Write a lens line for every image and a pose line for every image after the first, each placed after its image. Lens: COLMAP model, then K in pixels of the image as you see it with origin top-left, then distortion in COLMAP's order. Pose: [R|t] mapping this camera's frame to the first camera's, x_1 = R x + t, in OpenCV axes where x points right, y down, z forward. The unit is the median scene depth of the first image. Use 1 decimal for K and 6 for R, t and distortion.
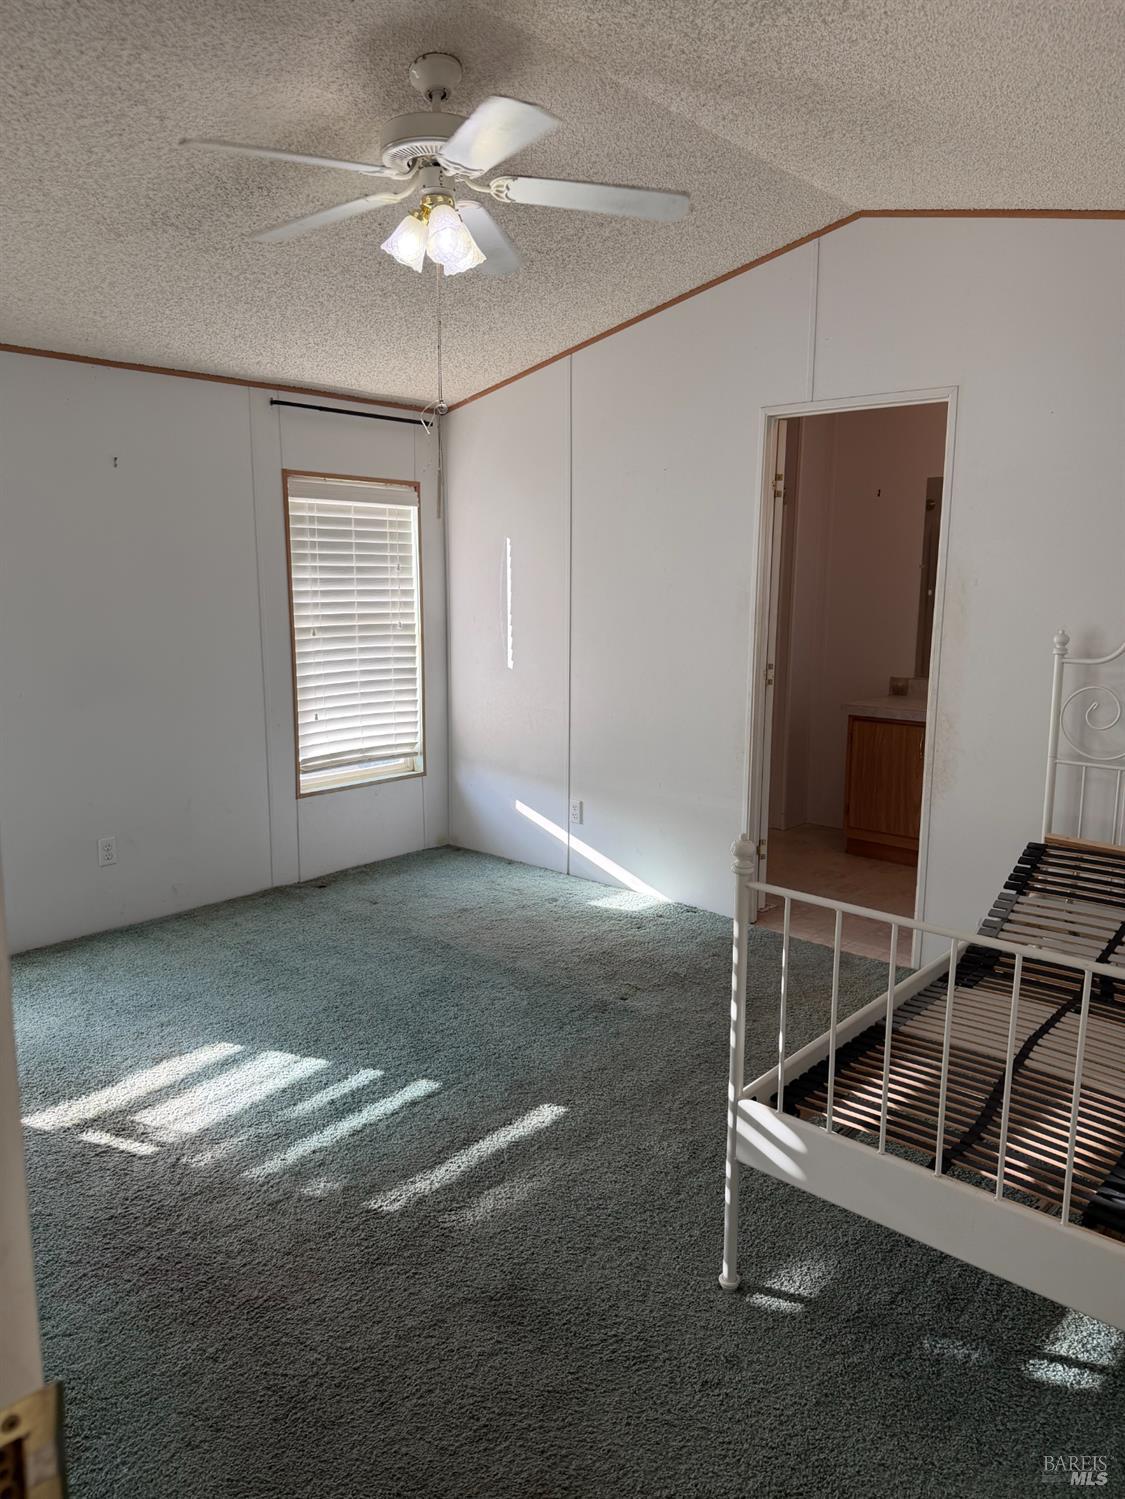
lens RADIAL K [[1066.8, 0, 562.5], [0, 1066.8, 749.5], [0, 0, 1]] dist [0.094057, -0.002568]
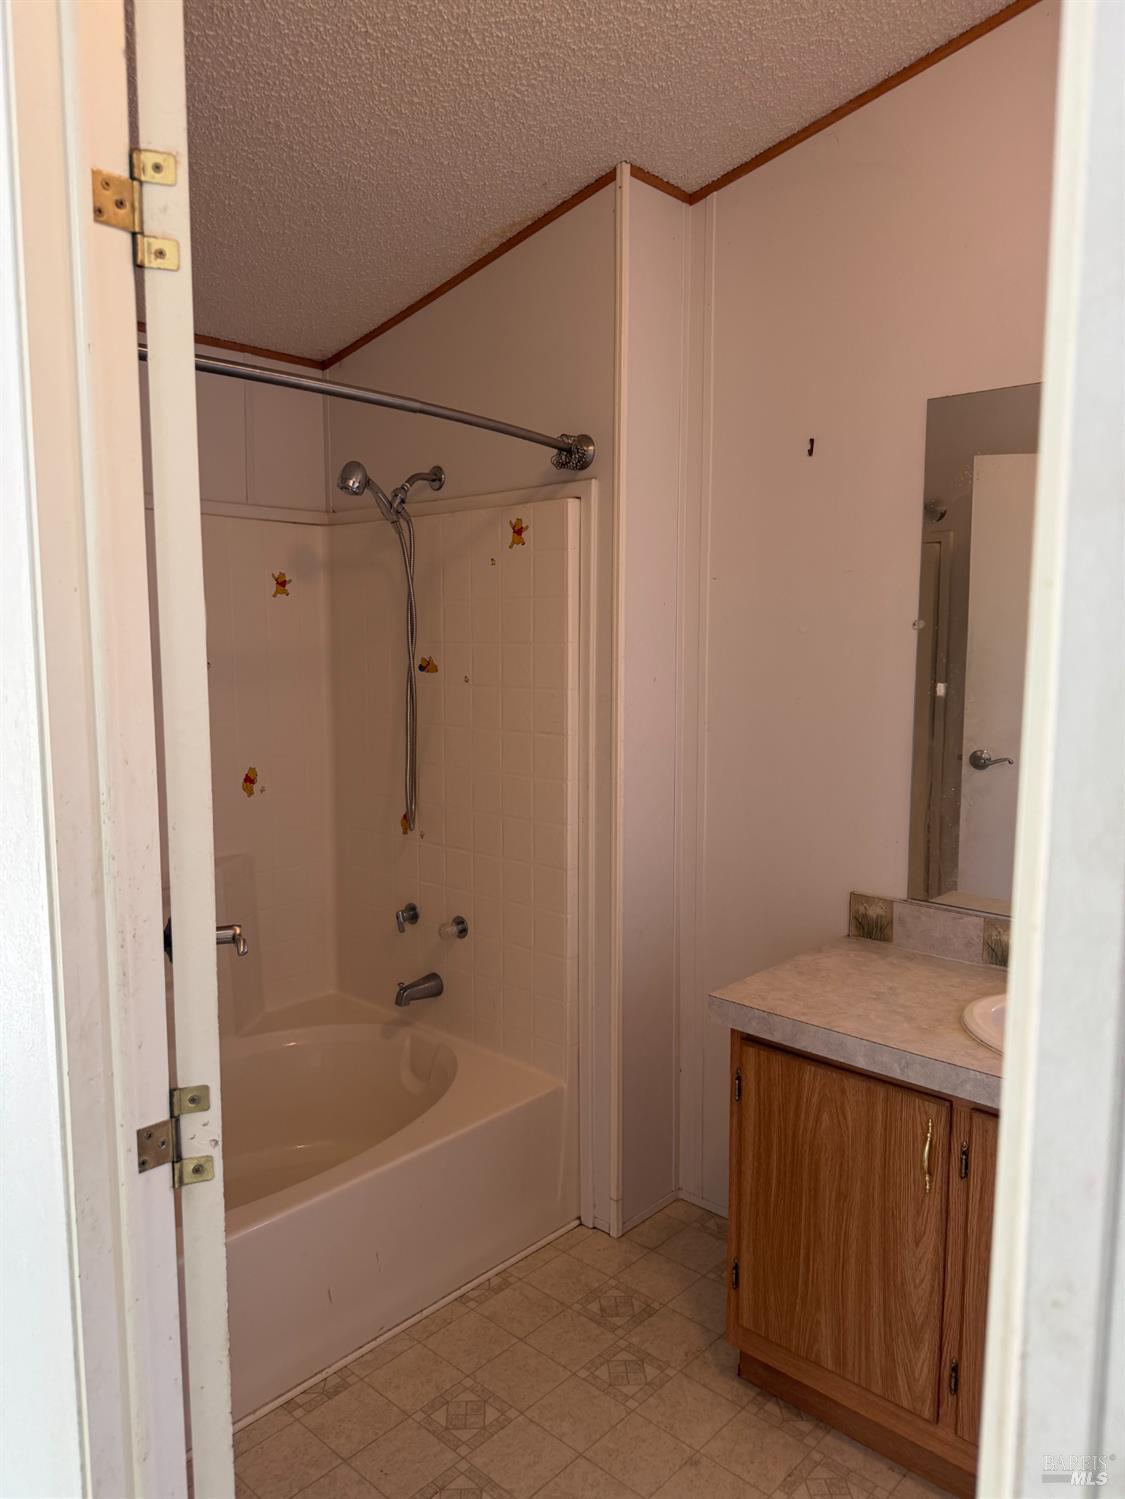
lens RADIAL K [[1066.8, 0, 562.5], [0, 1066.8, 749.5], [0, 0, 1]] dist [0.094057, -0.002568]
pose [[0.999630, -0.000224, -0.027189, 0.208343], [-0.000955, 0.999061, -0.043327, -0.105146], [0.027173, 0.043337, 0.998691, 0.591369]]
